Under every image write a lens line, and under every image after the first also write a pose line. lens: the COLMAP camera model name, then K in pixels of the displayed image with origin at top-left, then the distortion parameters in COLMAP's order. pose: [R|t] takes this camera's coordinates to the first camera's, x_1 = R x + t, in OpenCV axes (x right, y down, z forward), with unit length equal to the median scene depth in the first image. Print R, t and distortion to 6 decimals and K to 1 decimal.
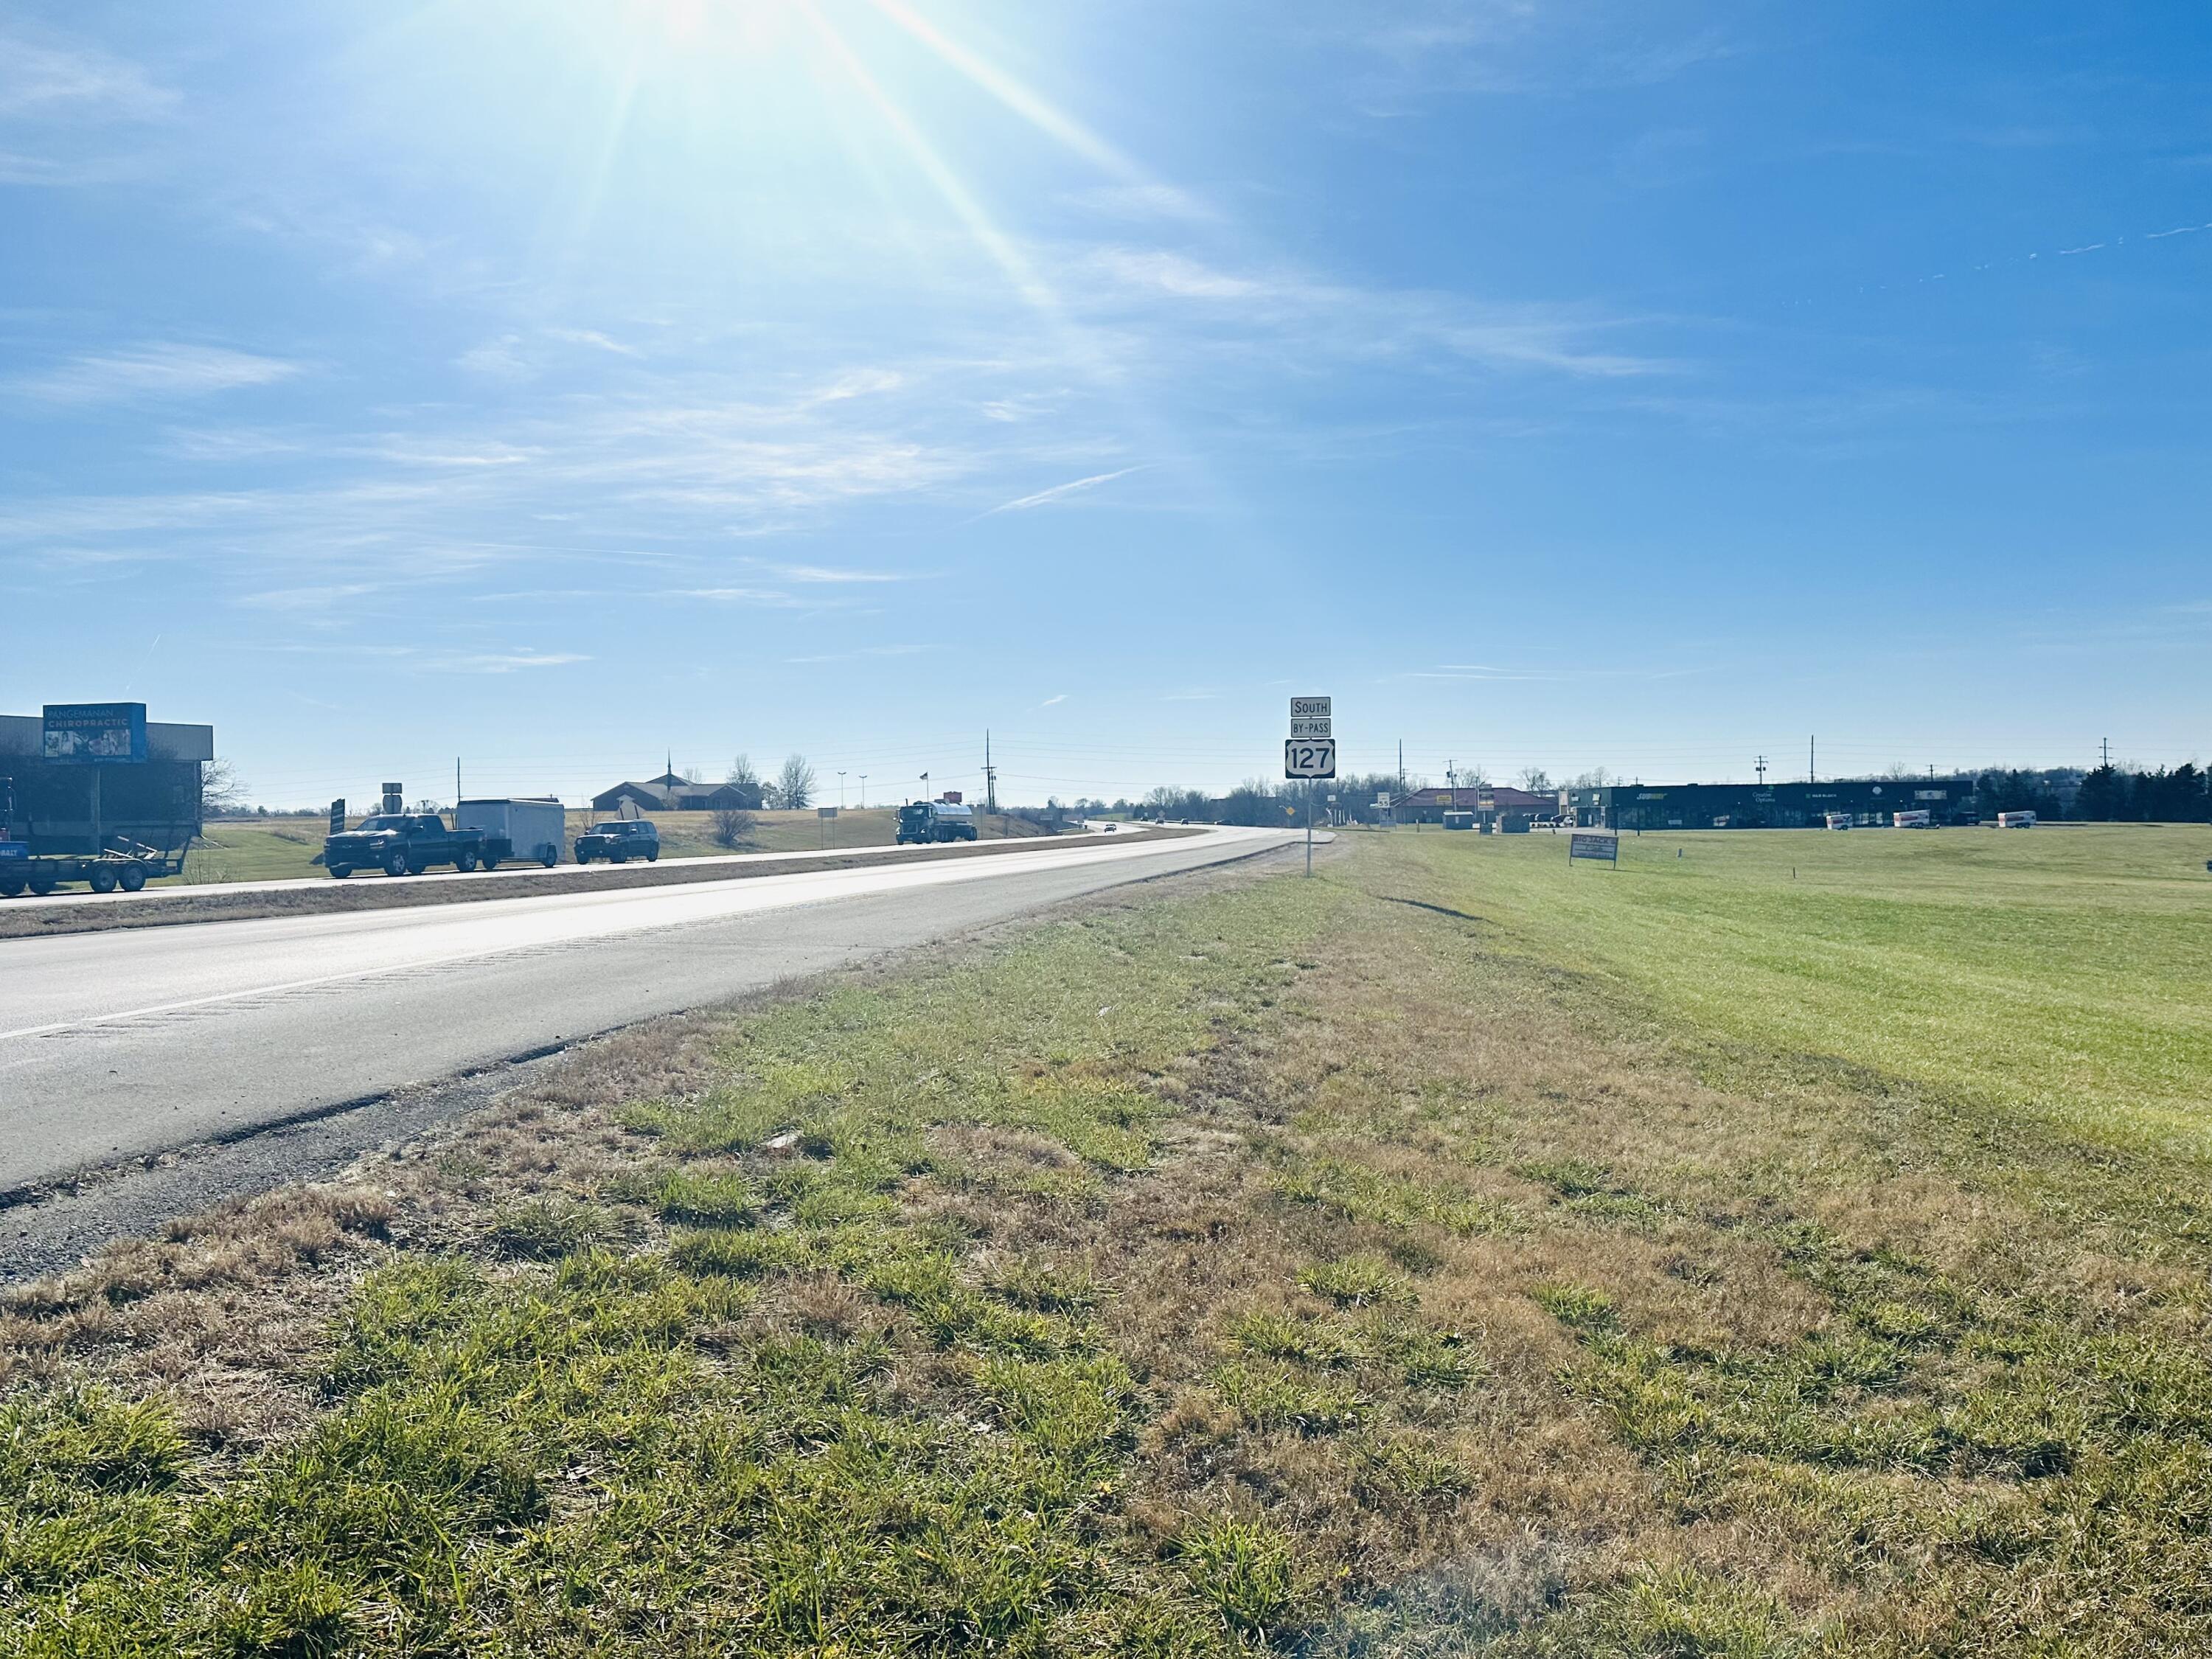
lens RADIAL K [[1673.1, 0, 1105.4], [0, 1673.1, 807.7], [0, 0, 1]] dist [0.141778, -0.234997]
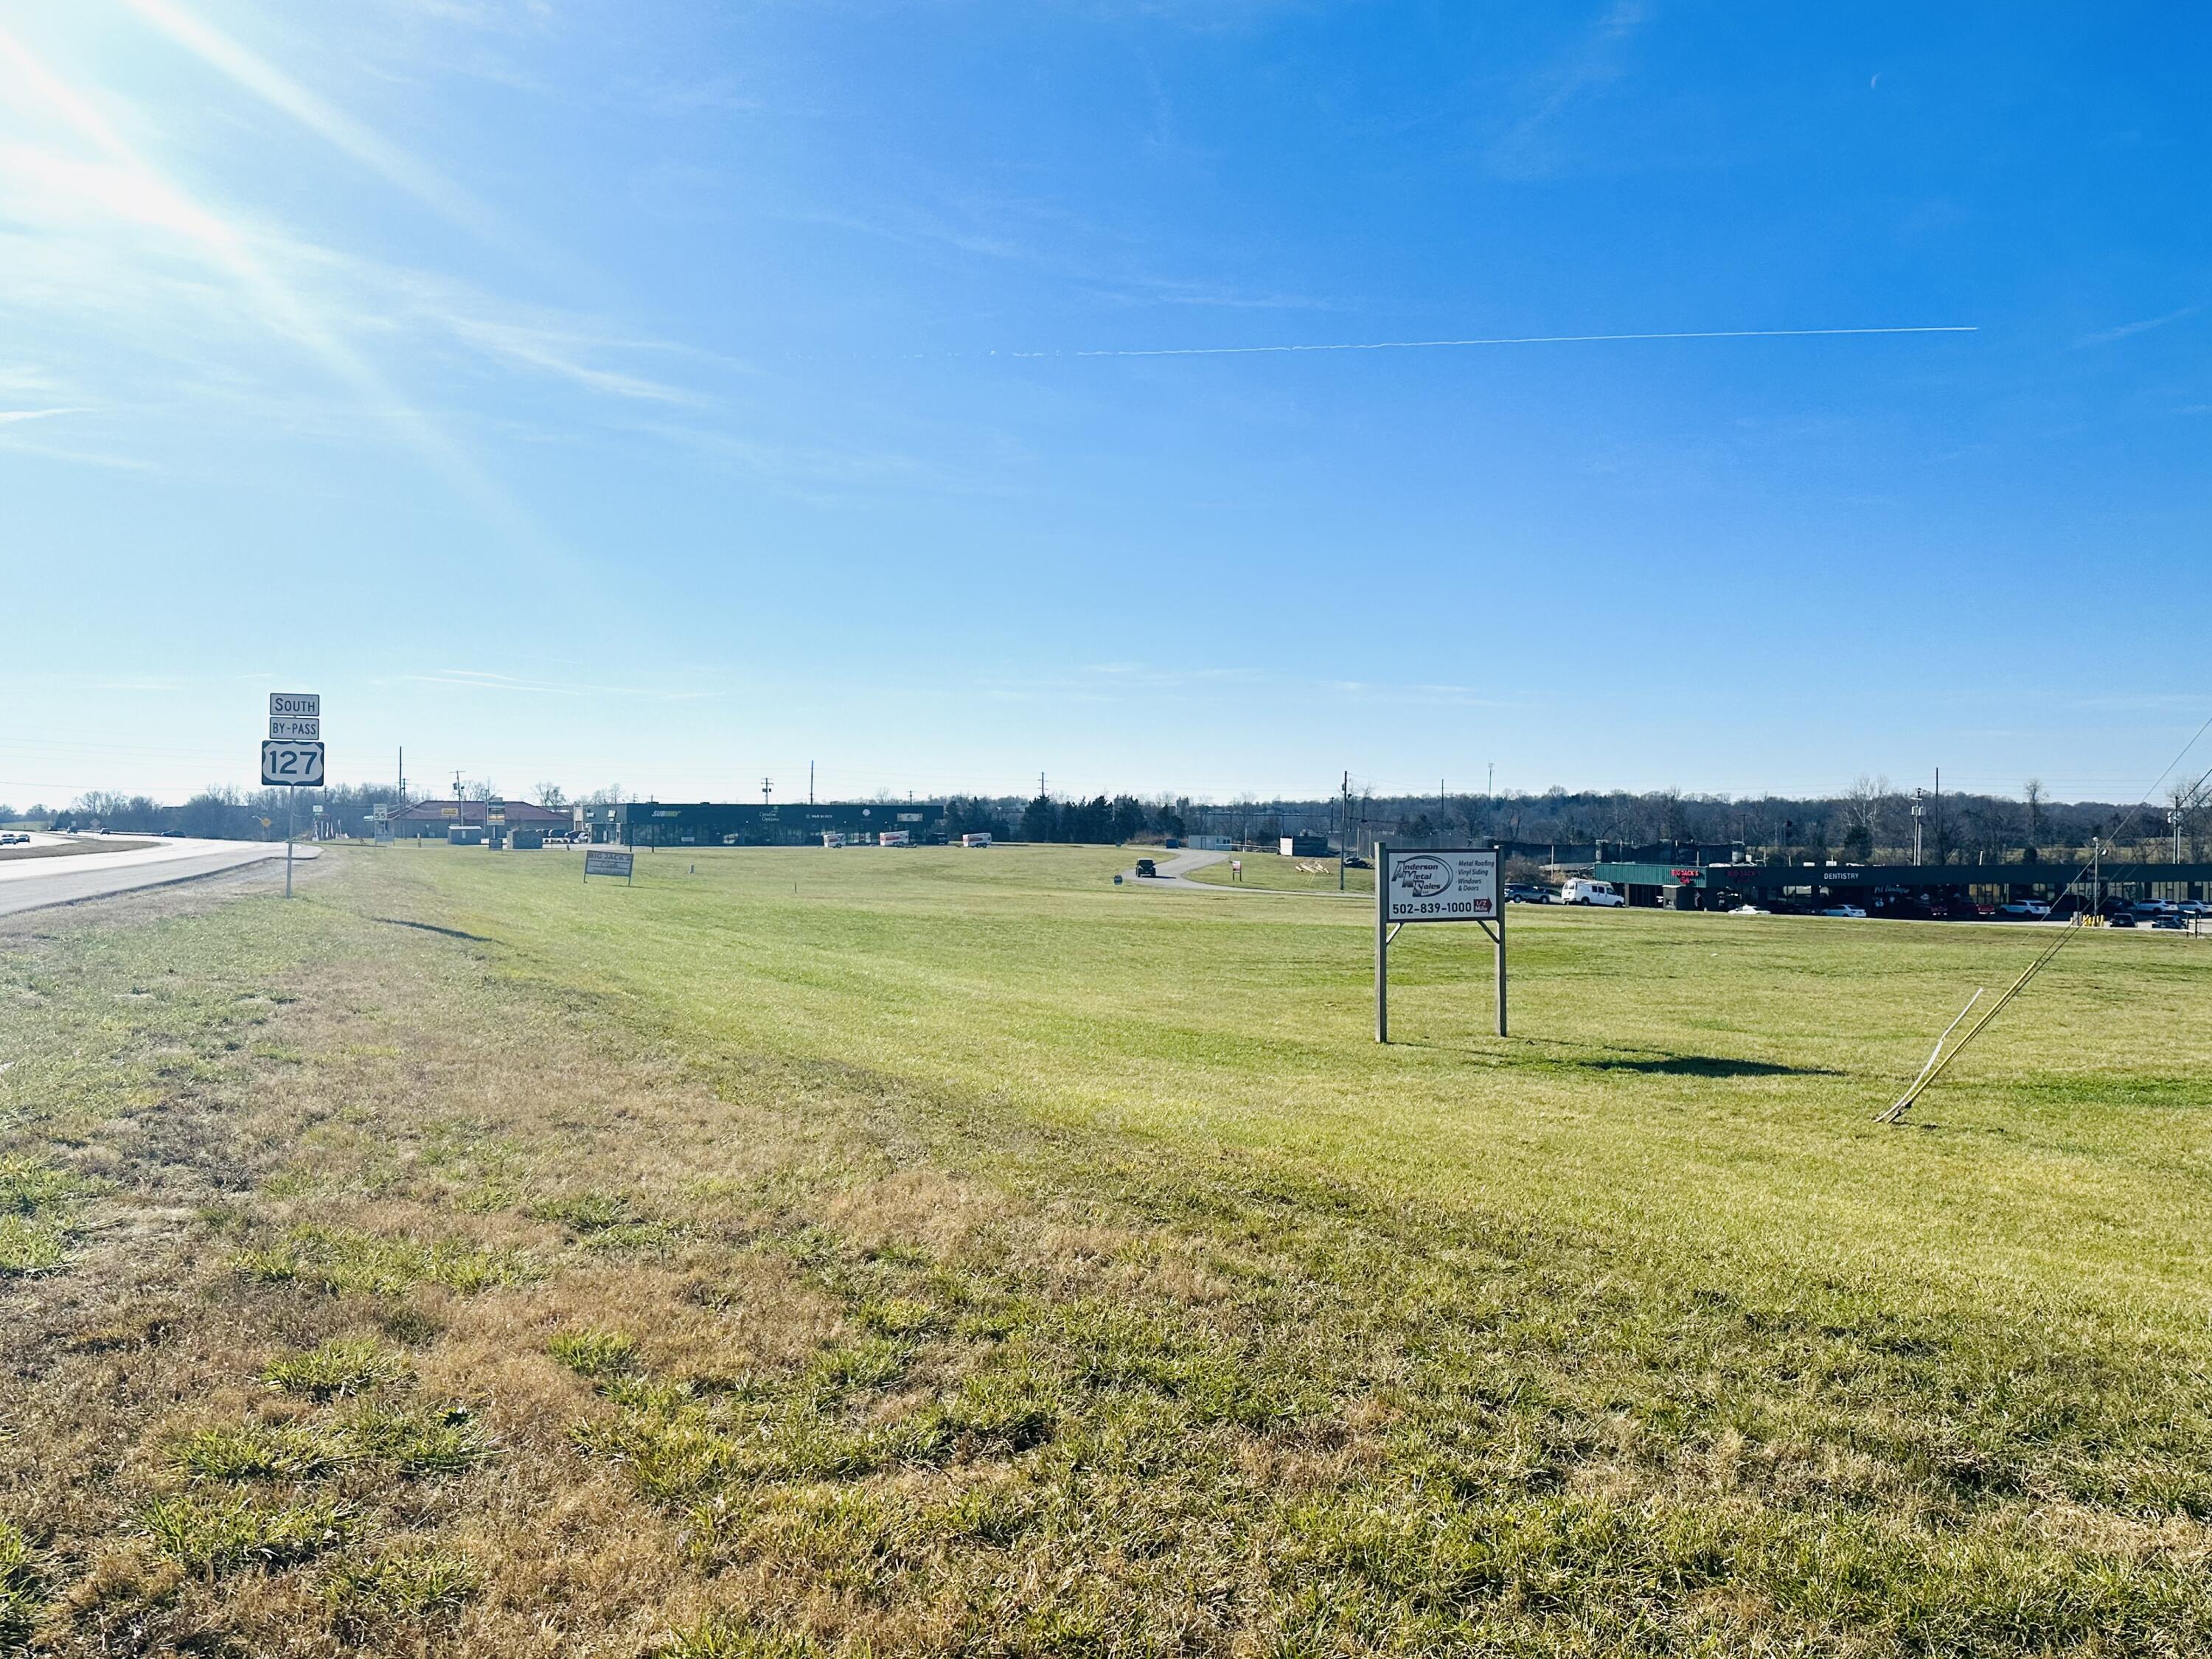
lens RADIAL K [[1673.1, 0, 1105.4], [0, 1673.1, 807.7], [0, 0, 1]] dist [0.141778, -0.234997]
pose [[0.843268, 0.021381, 0.537068, 0.001830], [-0.016158, 0.999765, -0.014431, 0.000442], [-0.537250, 0.003492, 0.843416, 0.033585]]
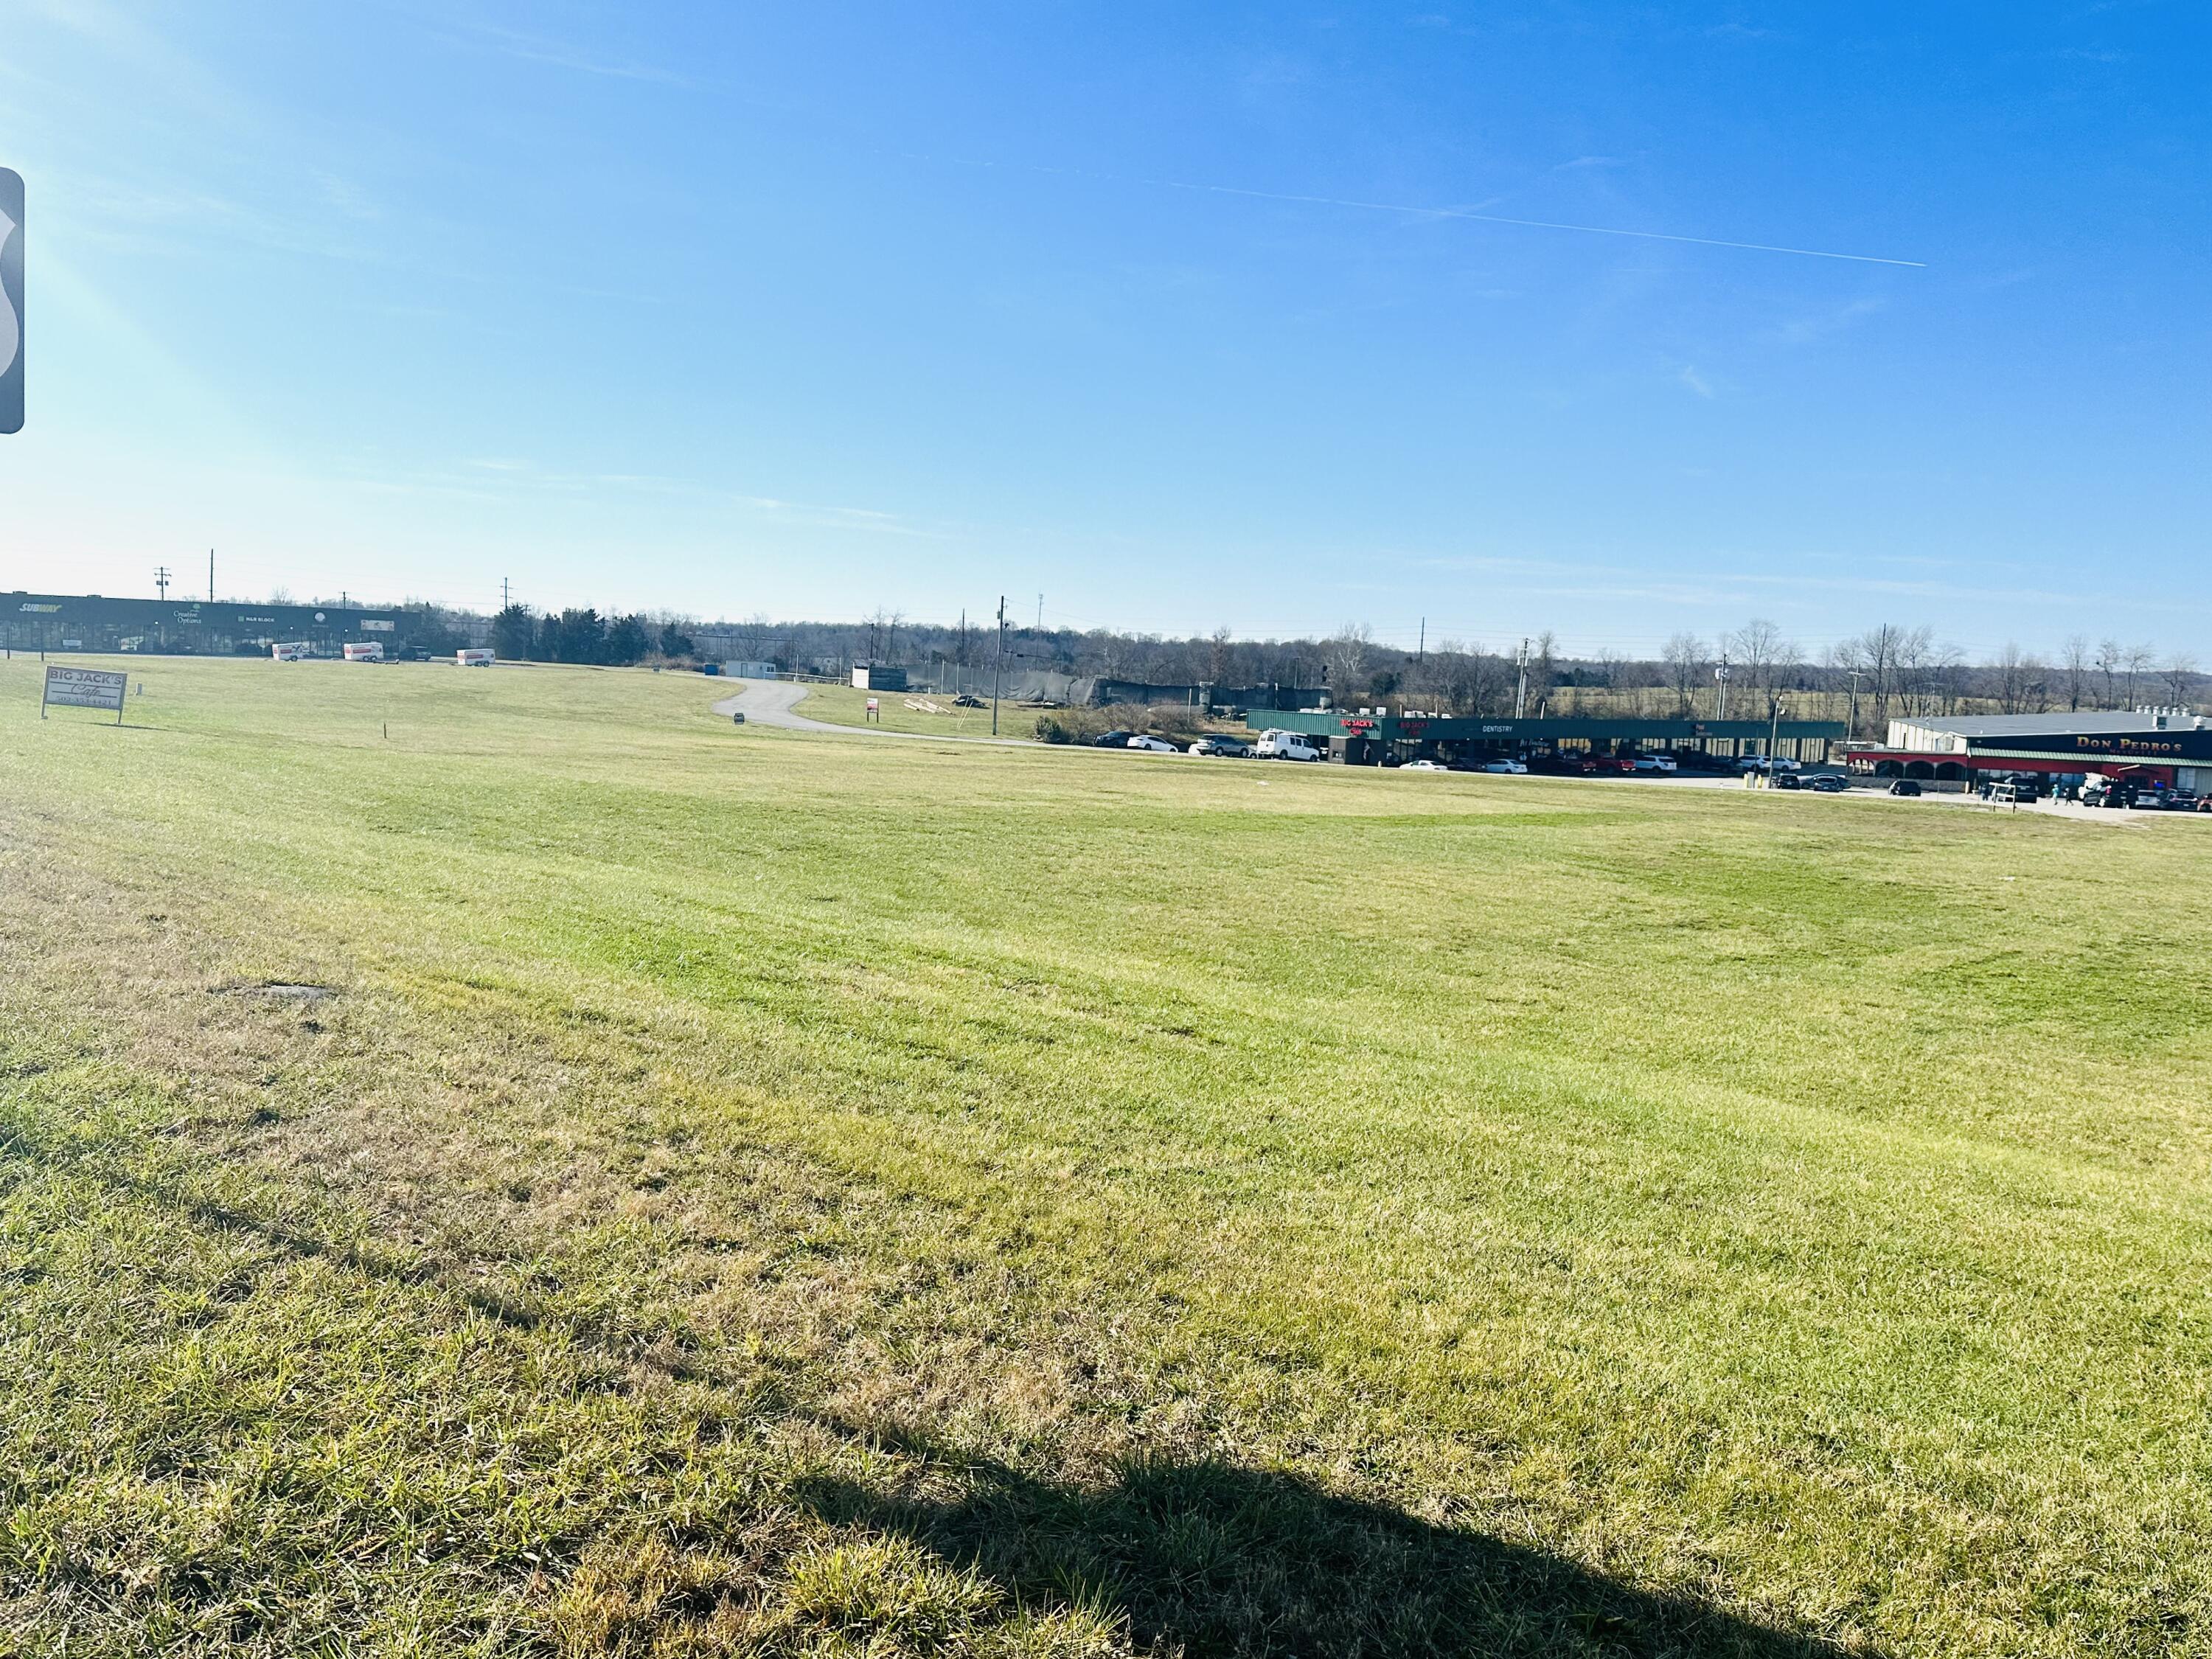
lens RADIAL K [[1673.1, 0, 1105.4], [0, 1673.1, 807.7], [0, 0, 1]] dist [0.141778, -0.234997]
pose [[0.620658, -0.030919, 0.783471, 0.204865], [-0.048510, 0.995794, 0.077727, -0.003105], [-0.782579, -0.086248, 0.616548, 2.404162]]
